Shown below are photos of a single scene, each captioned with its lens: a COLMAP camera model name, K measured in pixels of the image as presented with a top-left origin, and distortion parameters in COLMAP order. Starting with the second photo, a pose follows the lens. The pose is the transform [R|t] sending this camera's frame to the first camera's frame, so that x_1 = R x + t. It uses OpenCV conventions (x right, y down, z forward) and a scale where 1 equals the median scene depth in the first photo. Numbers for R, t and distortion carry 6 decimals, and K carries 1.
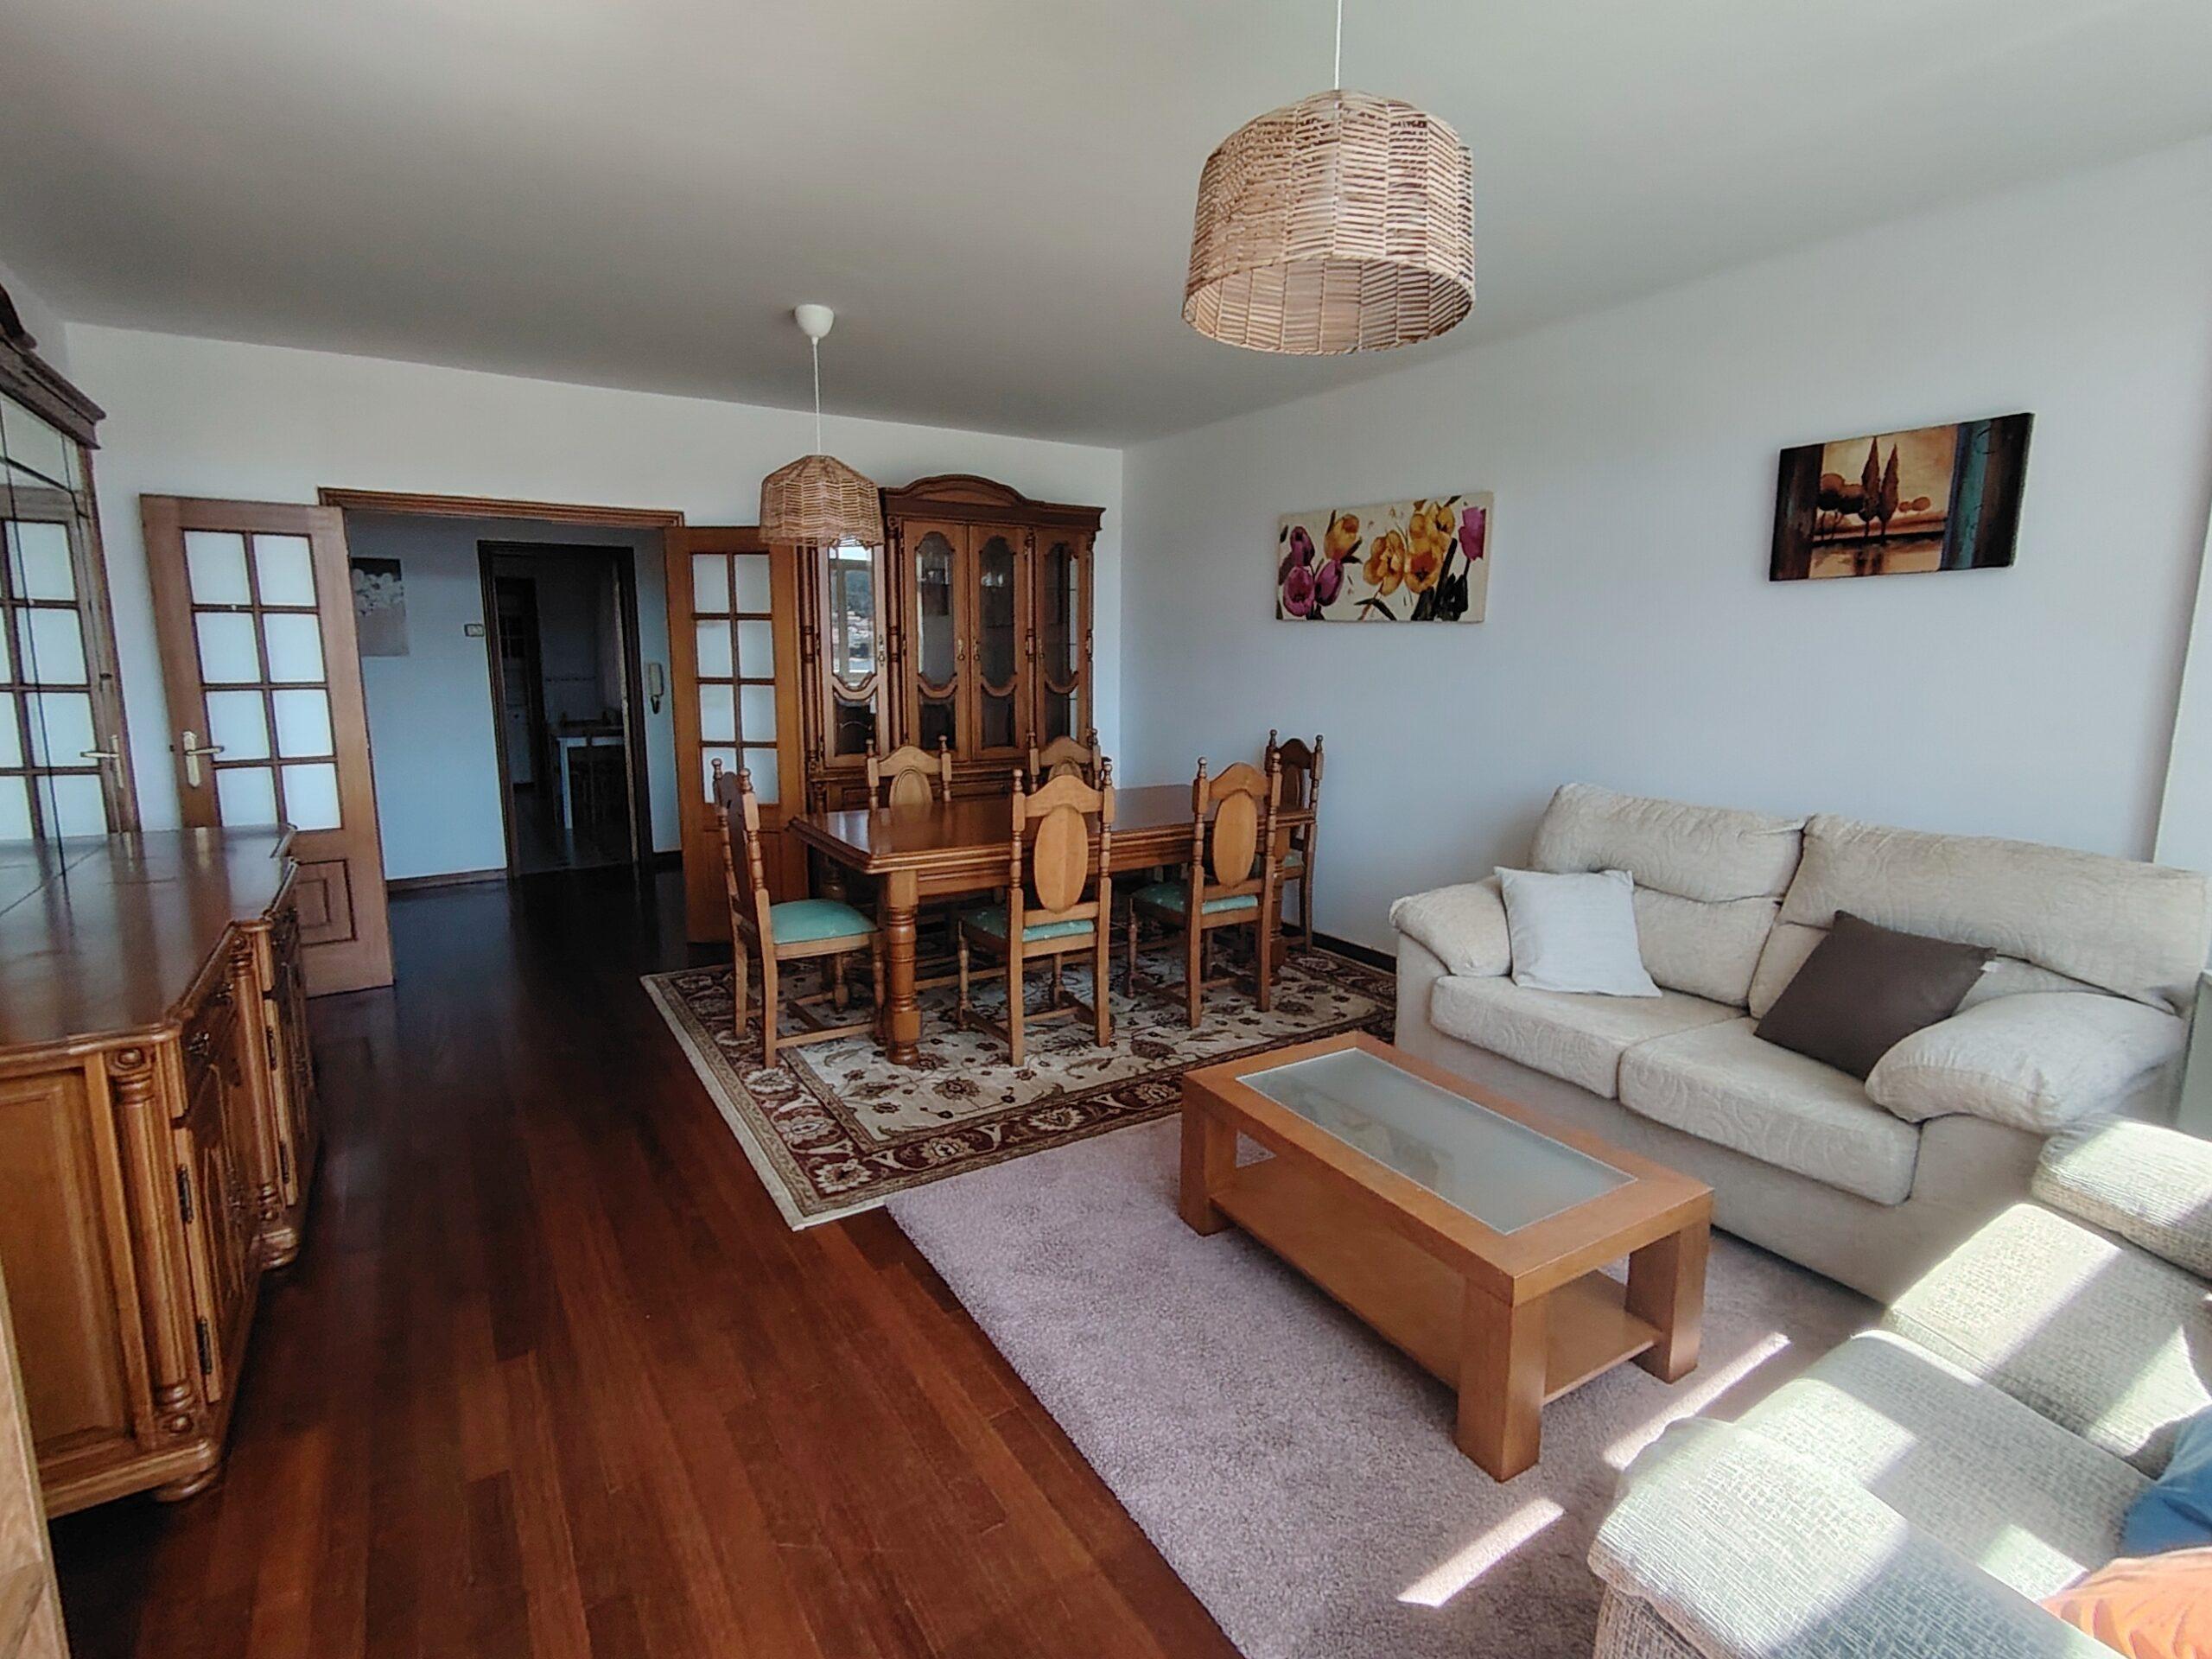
lens RADIAL K [[1050.1, 0, 1110.0], [0, 1050.1, 815.1], [0, 0, 1]] dist [0.009269, -0.006948]
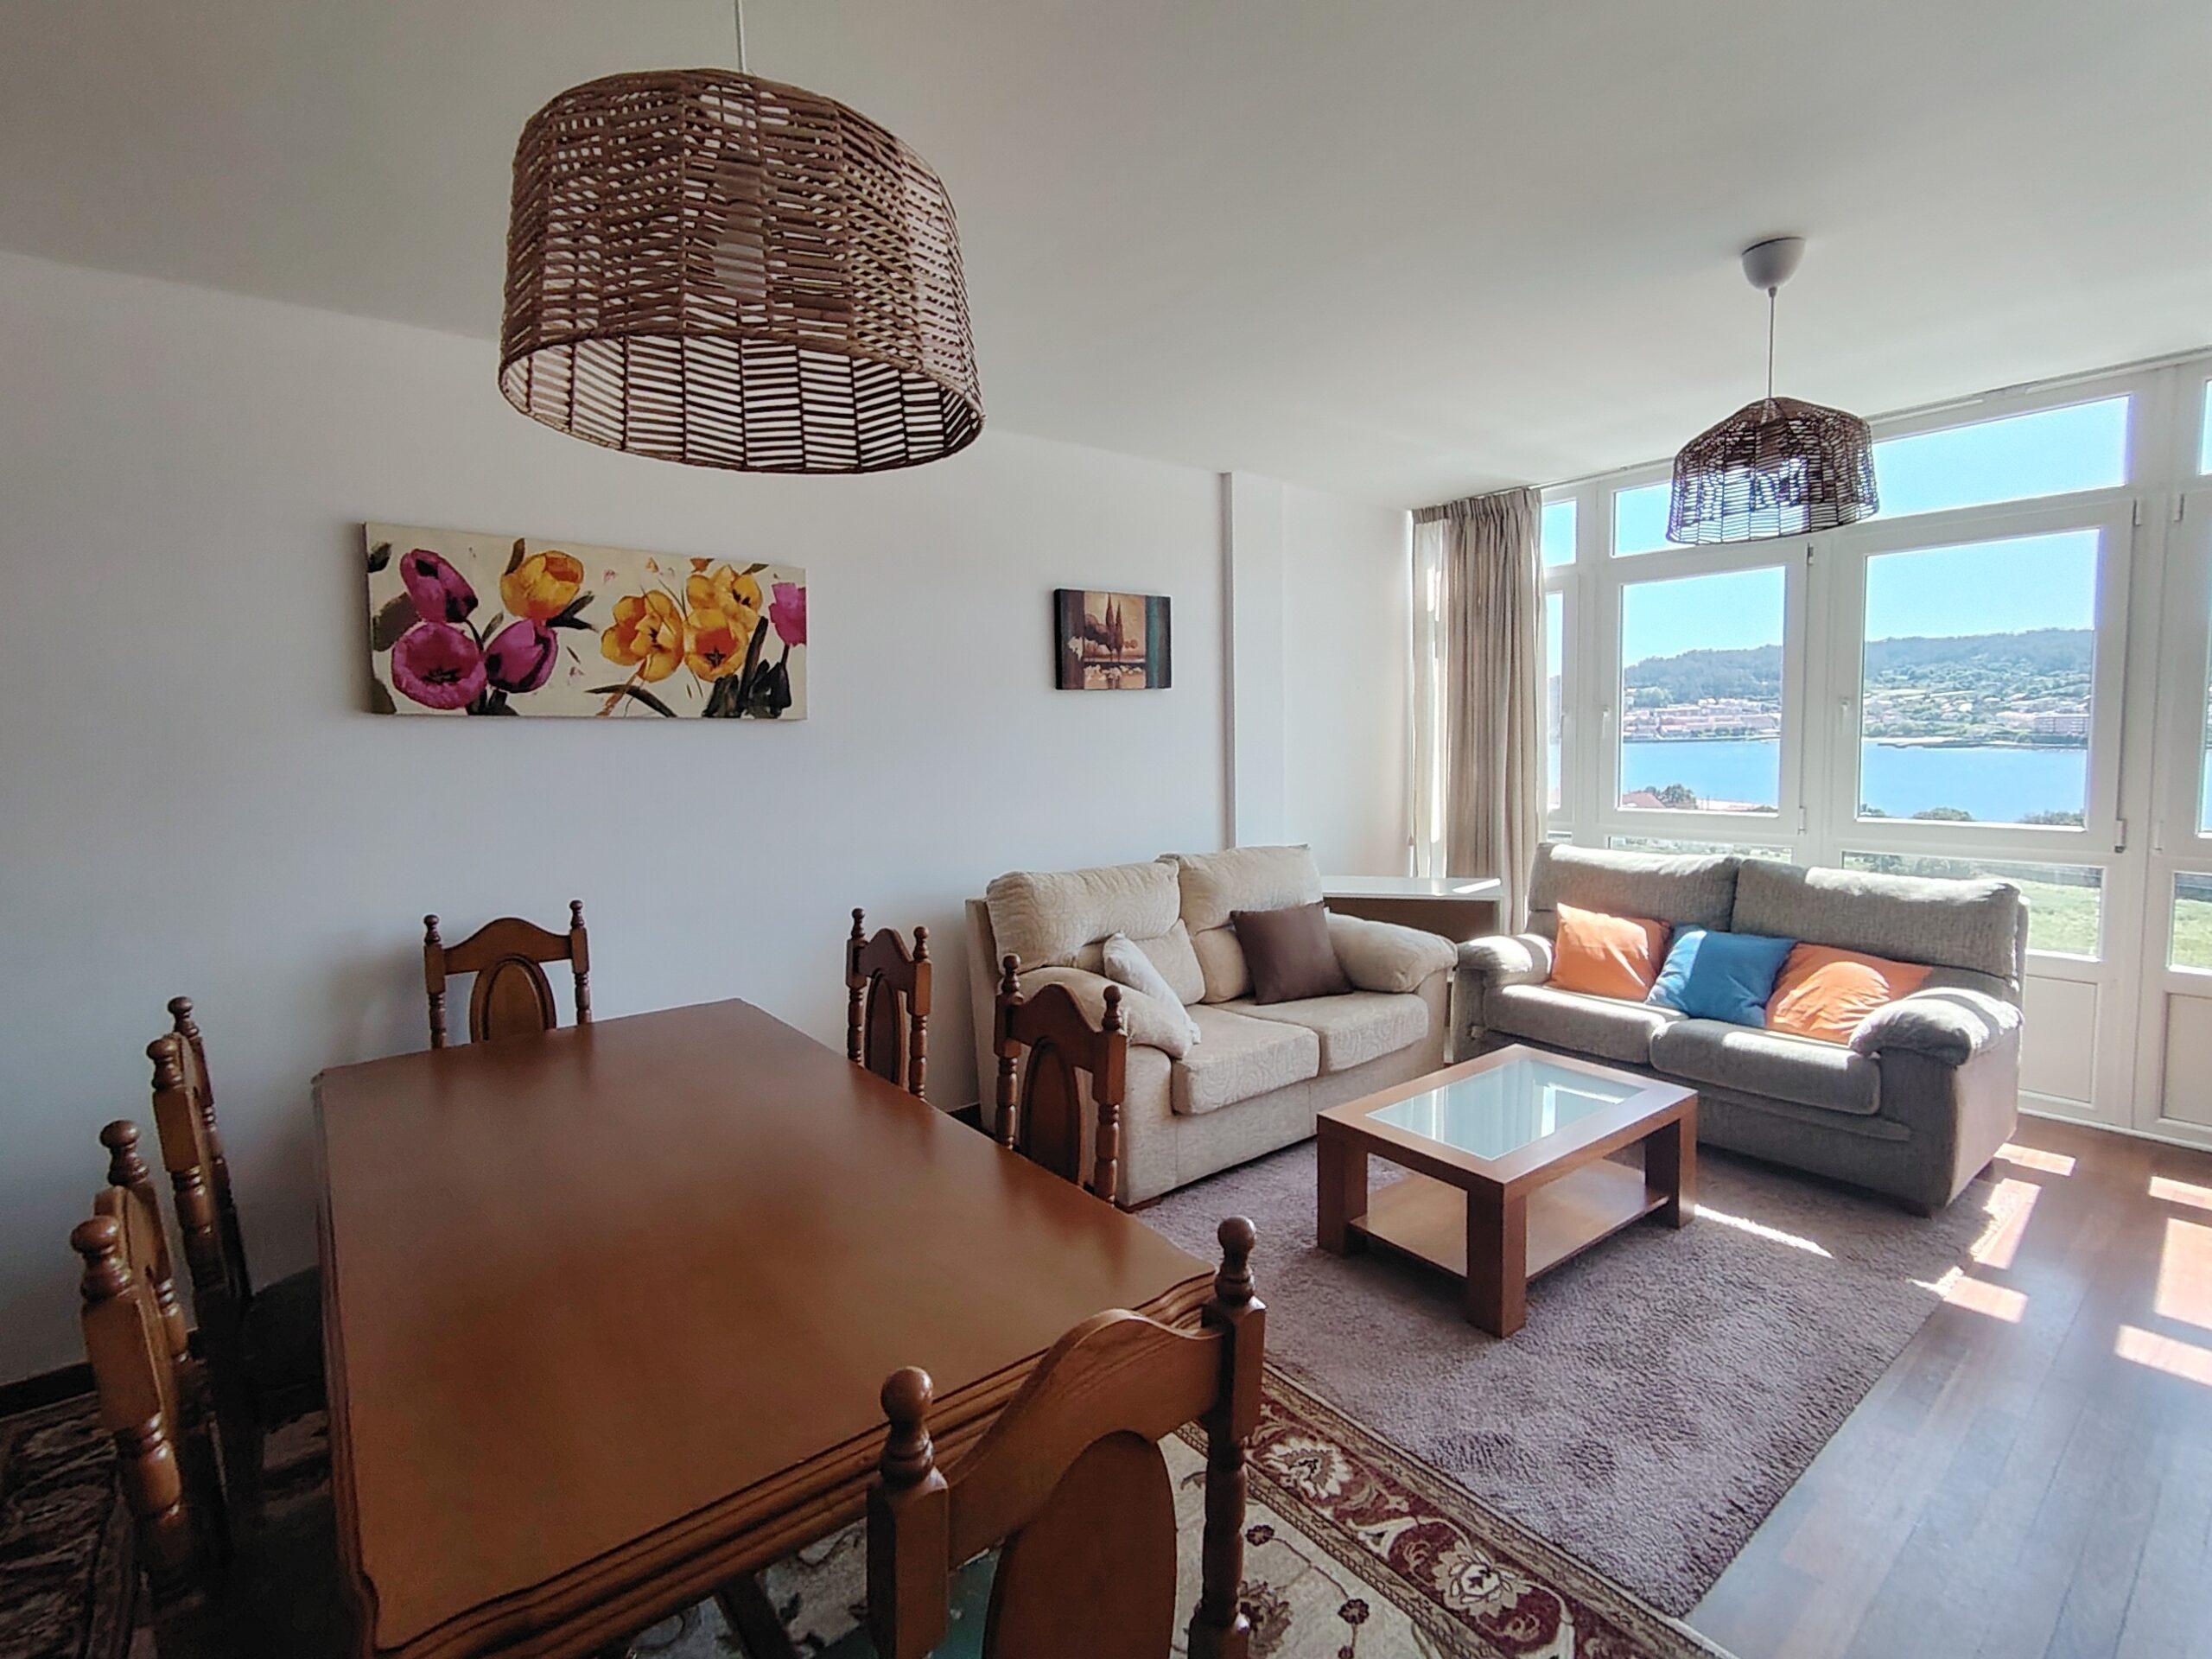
lens RADIAL K [[1050.1, 0, 1096.8], [0, 1050.1, 813.2], [0, 0, 1]] dist [0.009269, -0.006948]
pose [[-0.103808, -0.082372, 0.991180, -0.502605], [0.178729, 0.978797, 0.100061, -0.152439], [-0.978407, 0.187540, -0.086885, 0.853551]]
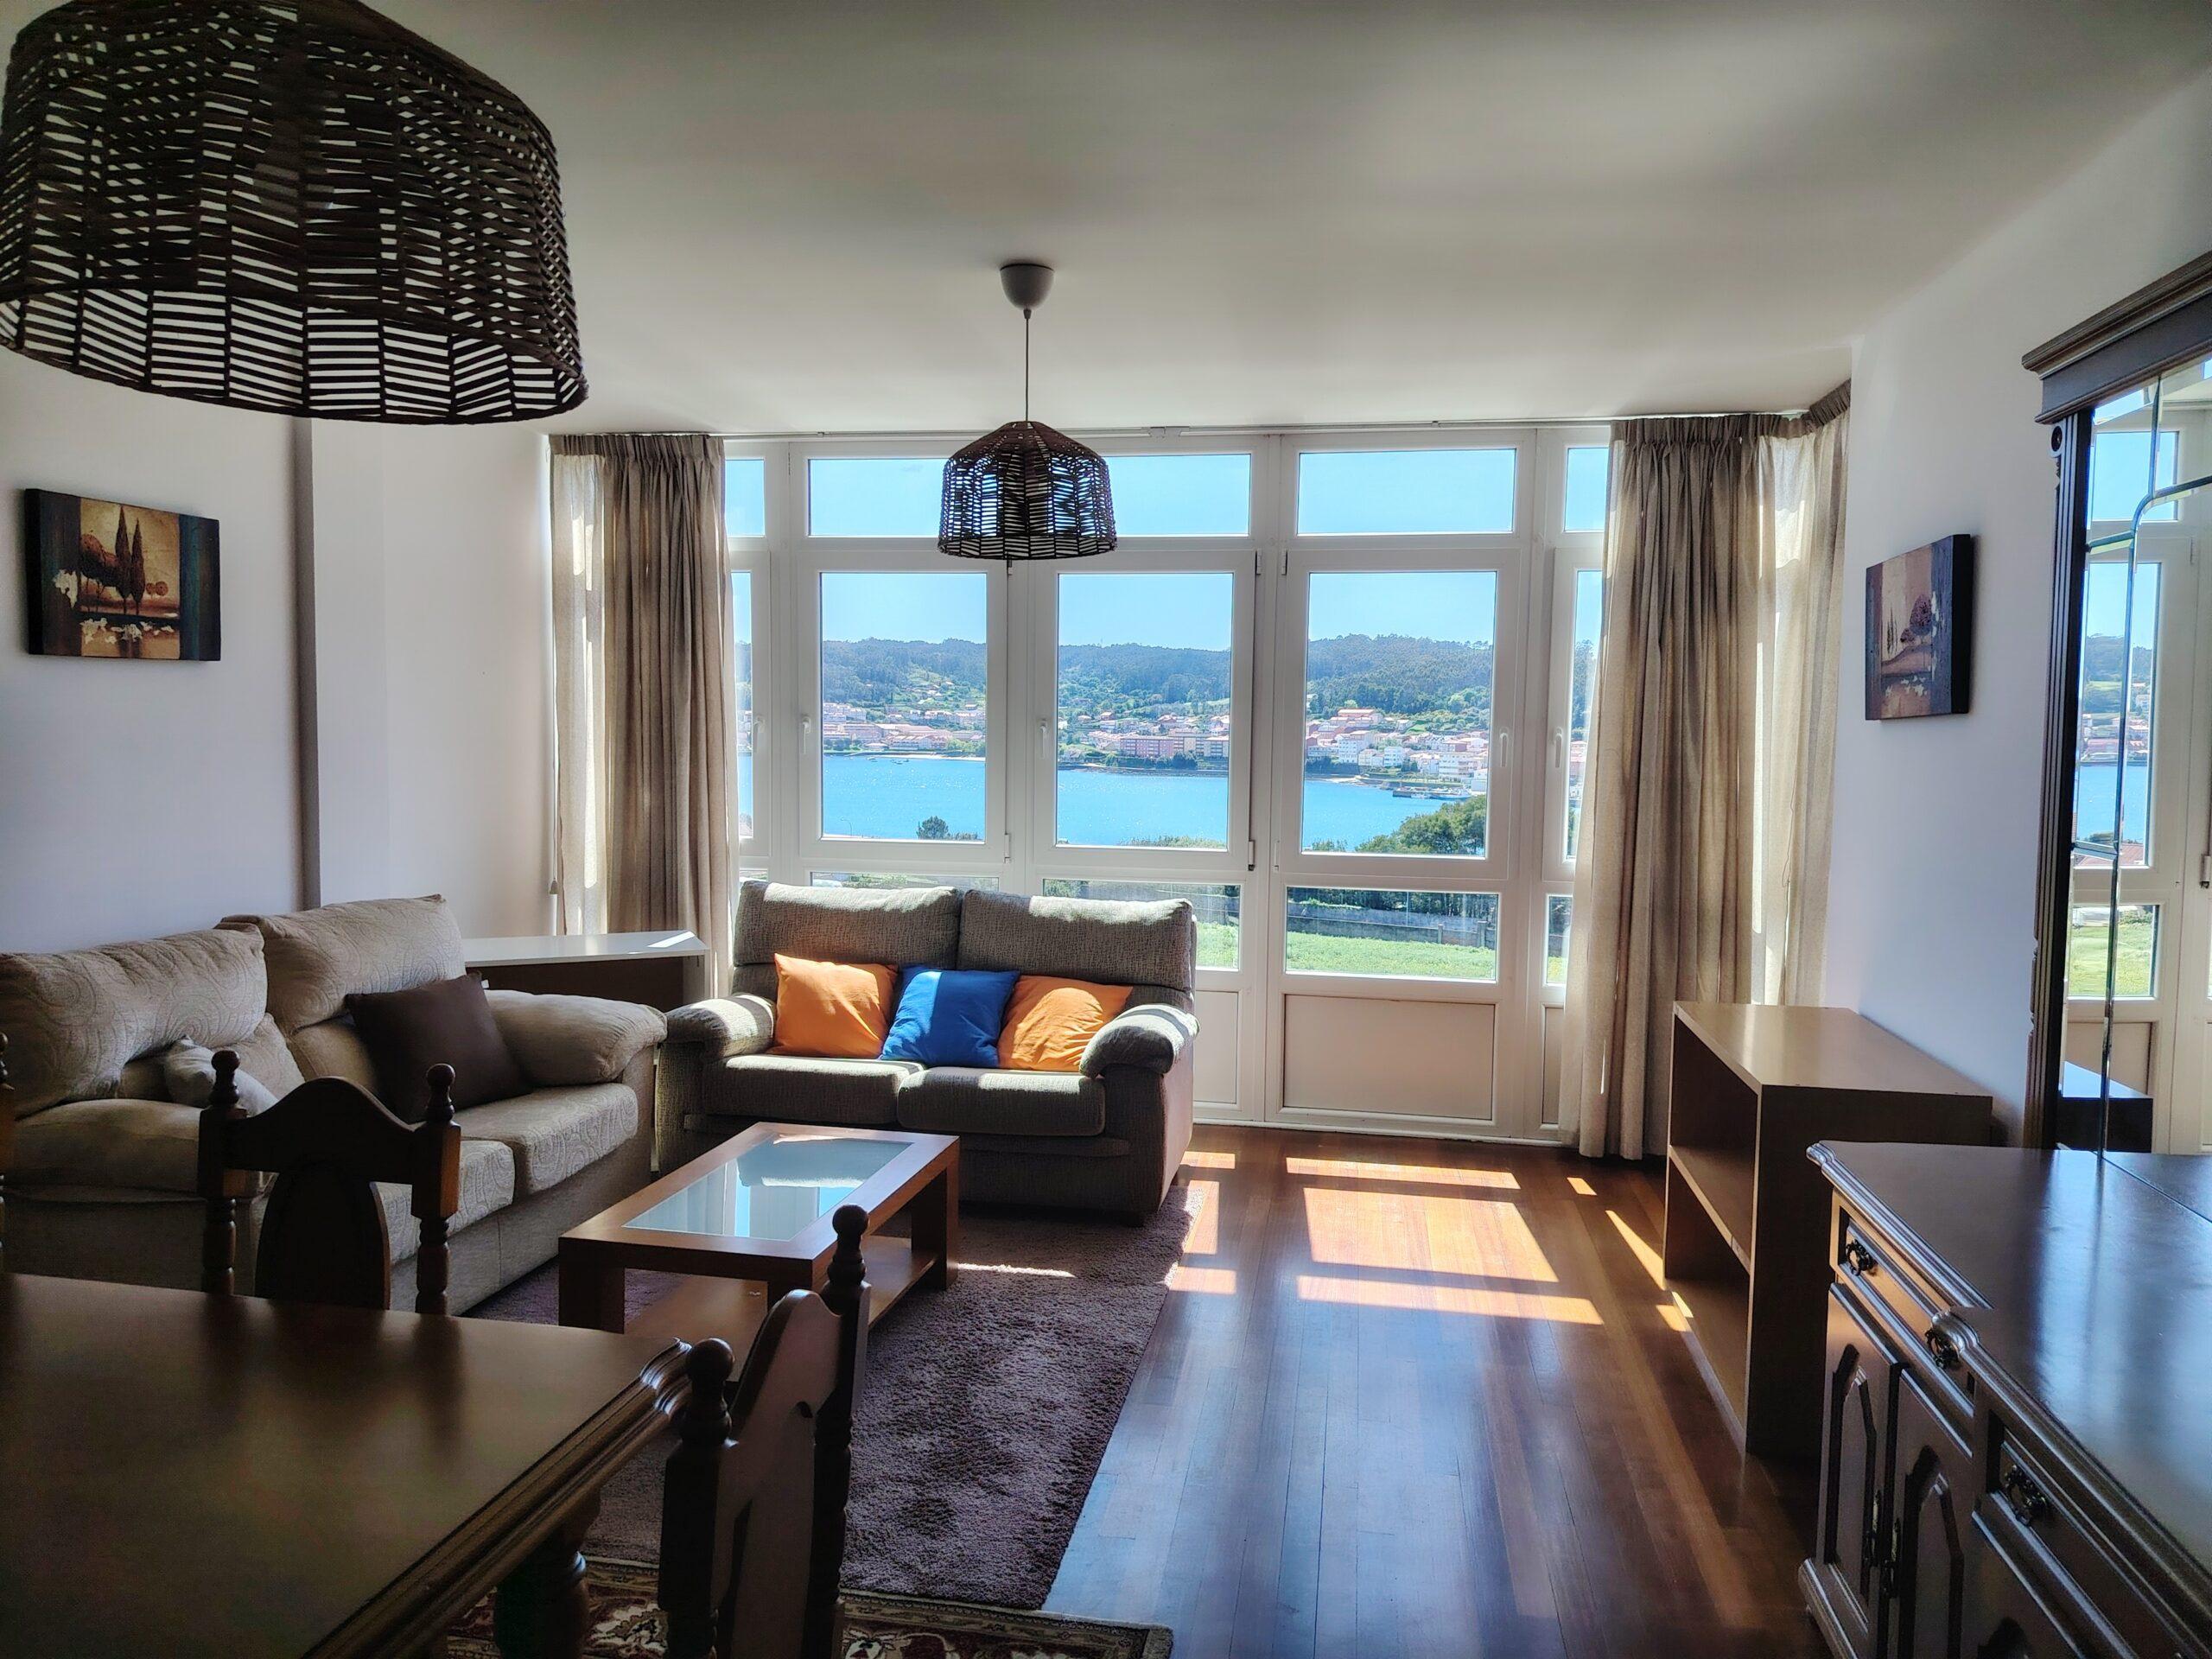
lens RADIAL K [[1534.5, 0, 1127.8], [0, 1534.5, 836.8], [0, 0, 1]] dist [0.036482, -0.047765]
pose [[-0.741157, -0.065165, 0.668162, -0.570009], [0.085779, 0.977927, 0.190526, -0.185734], [-0.665829, 0.198524, -0.719208, 1.020517]]
